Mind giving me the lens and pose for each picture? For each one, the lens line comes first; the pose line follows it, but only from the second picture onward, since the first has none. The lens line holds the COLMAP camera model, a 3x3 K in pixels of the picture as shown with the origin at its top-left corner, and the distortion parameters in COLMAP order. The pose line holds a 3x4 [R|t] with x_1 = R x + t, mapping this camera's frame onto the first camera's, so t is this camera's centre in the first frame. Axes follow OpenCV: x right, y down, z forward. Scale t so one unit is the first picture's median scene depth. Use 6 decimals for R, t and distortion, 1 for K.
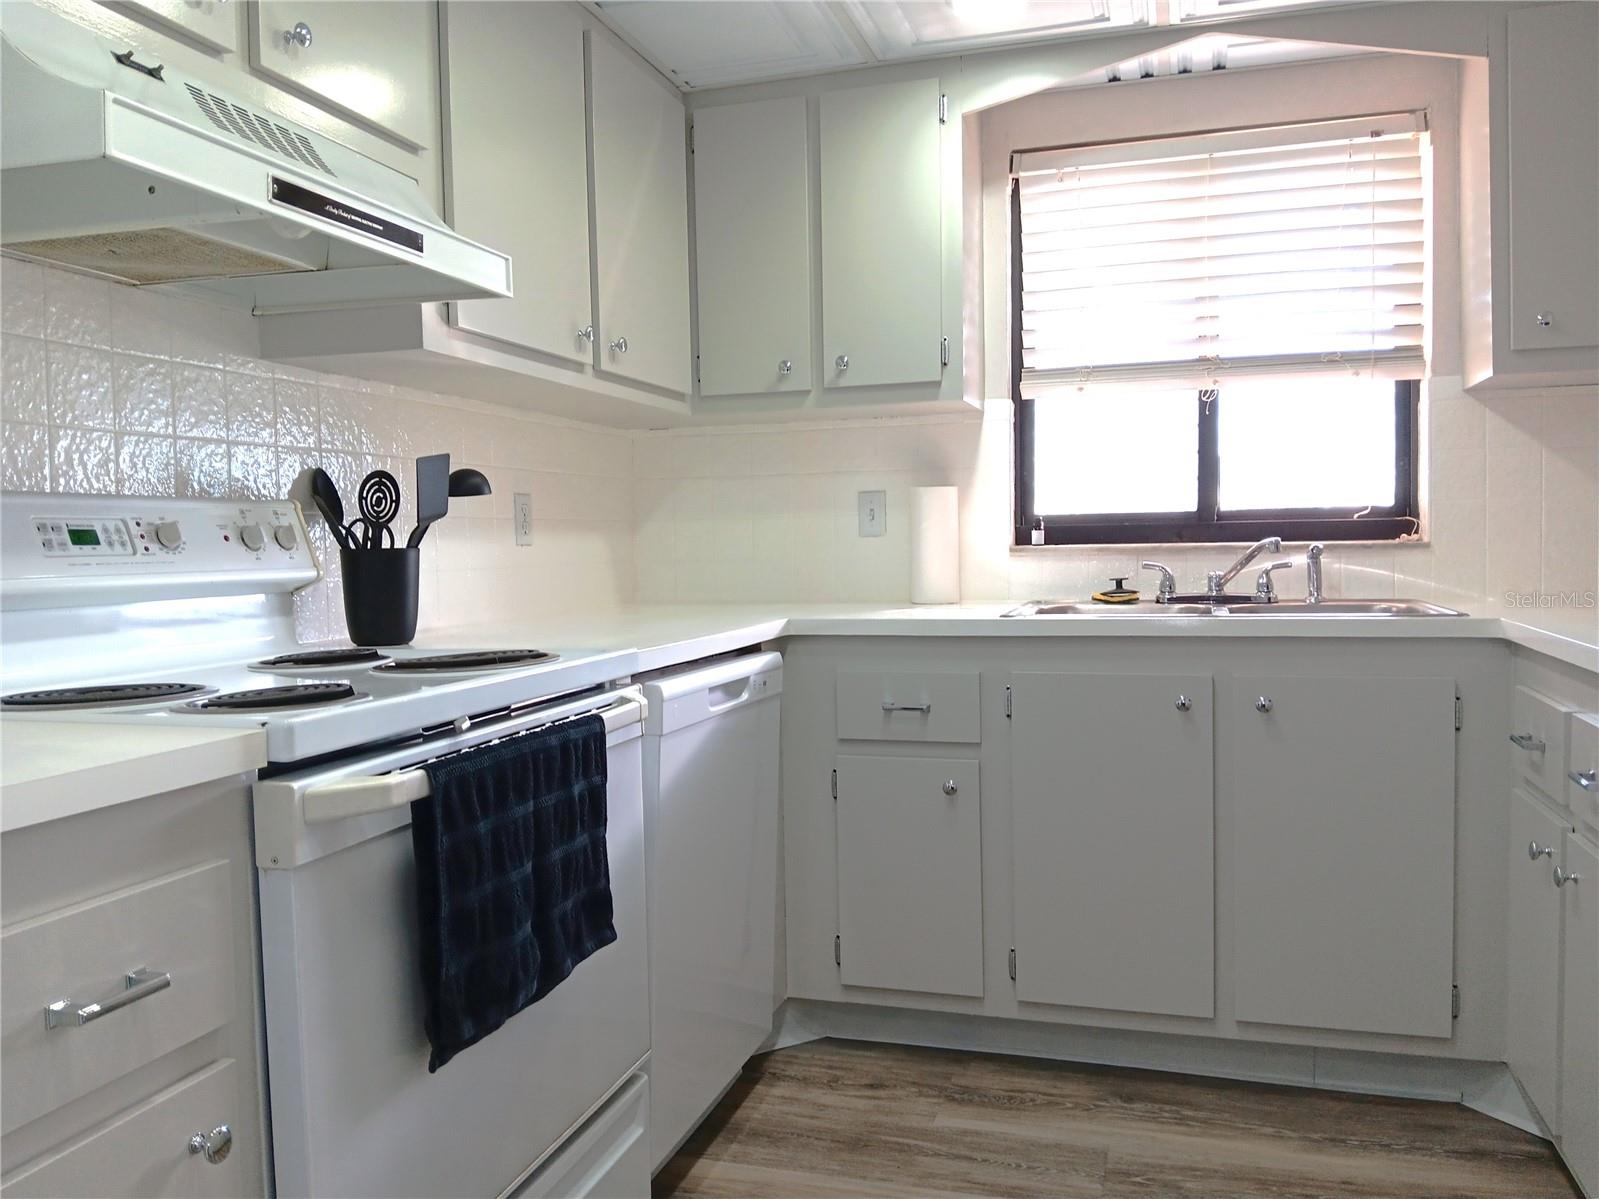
lens RADIAL K [[1209.6, 0, 799.5], [0, 1209.6, 599.5], [0, 0, 1]] dist [-0.076515, -0.003309]
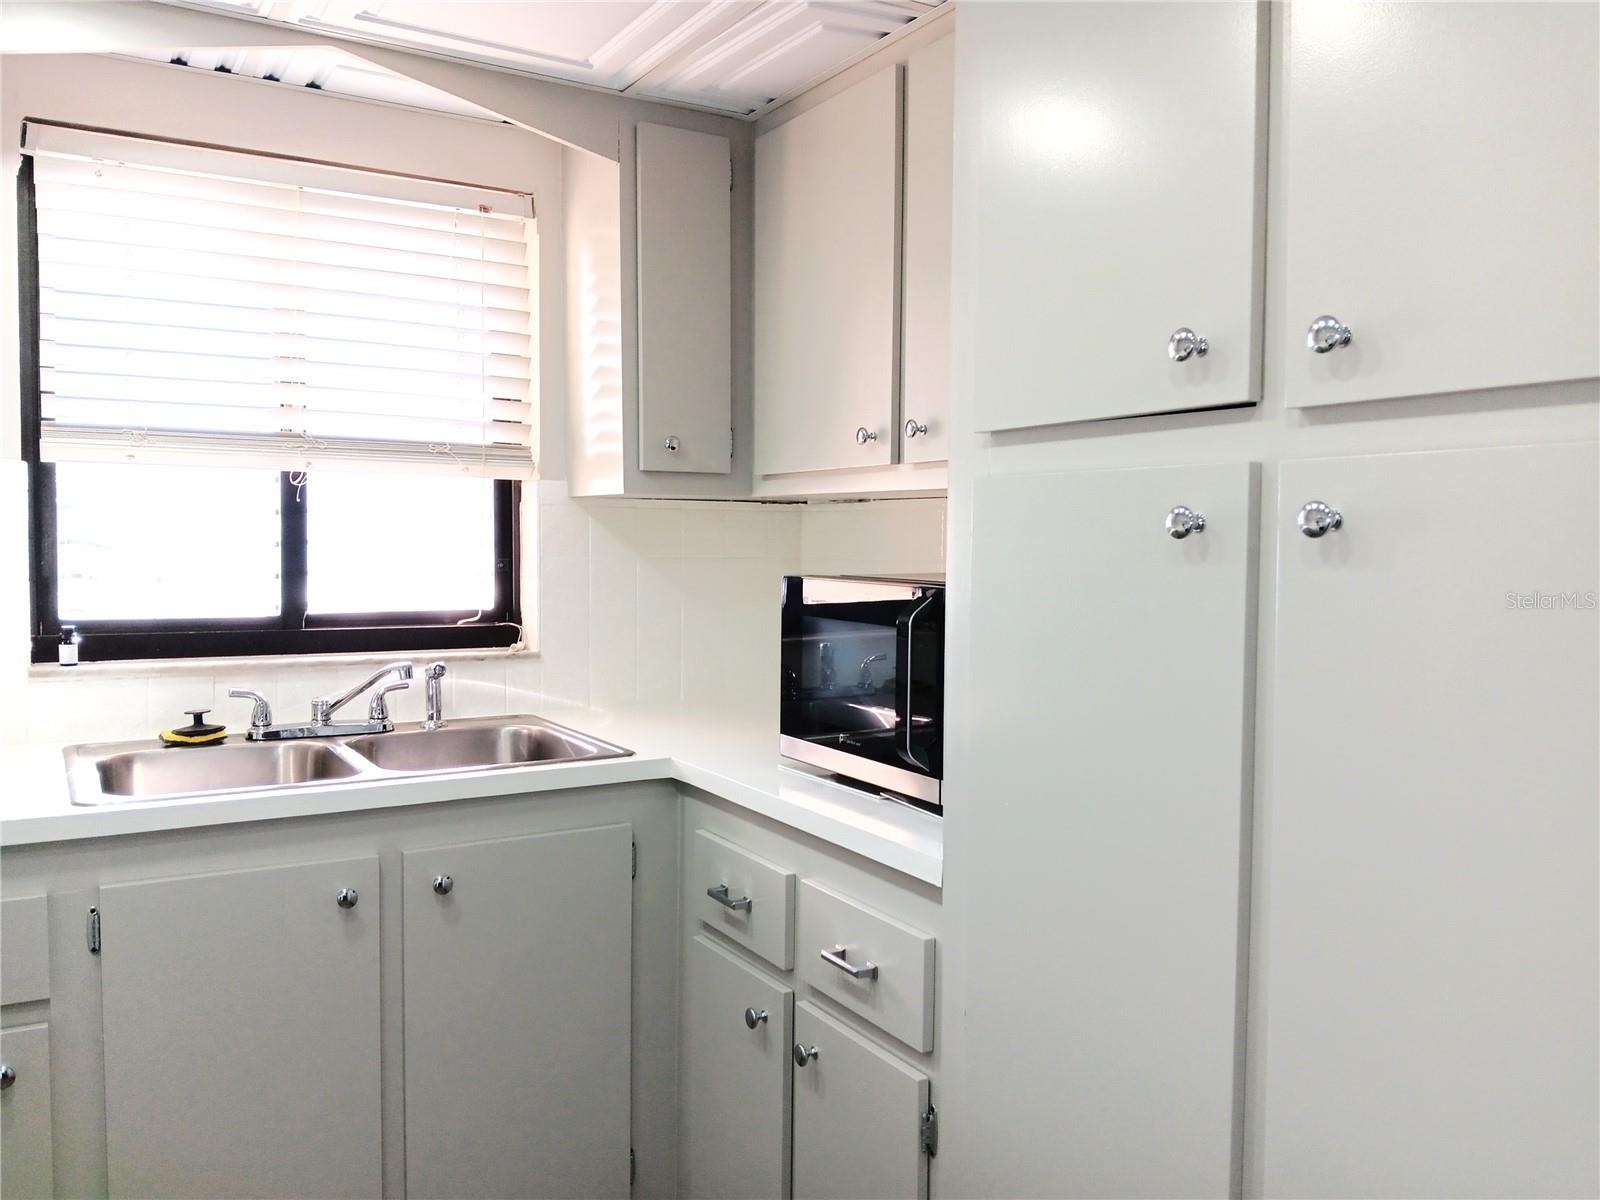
lens RADIAL K [[1207.0, 0, 800.0], [0, 1207.0, 600.0], [0, 0, 1]] dist [0.027387, -0.103283]
pose [[0.657830, 0.002414, 0.753163, -0.064140], [0.009914, 0.999880, -0.011864, -0.074454], [-0.753101, 0.015271, 0.657727, 0.188733]]
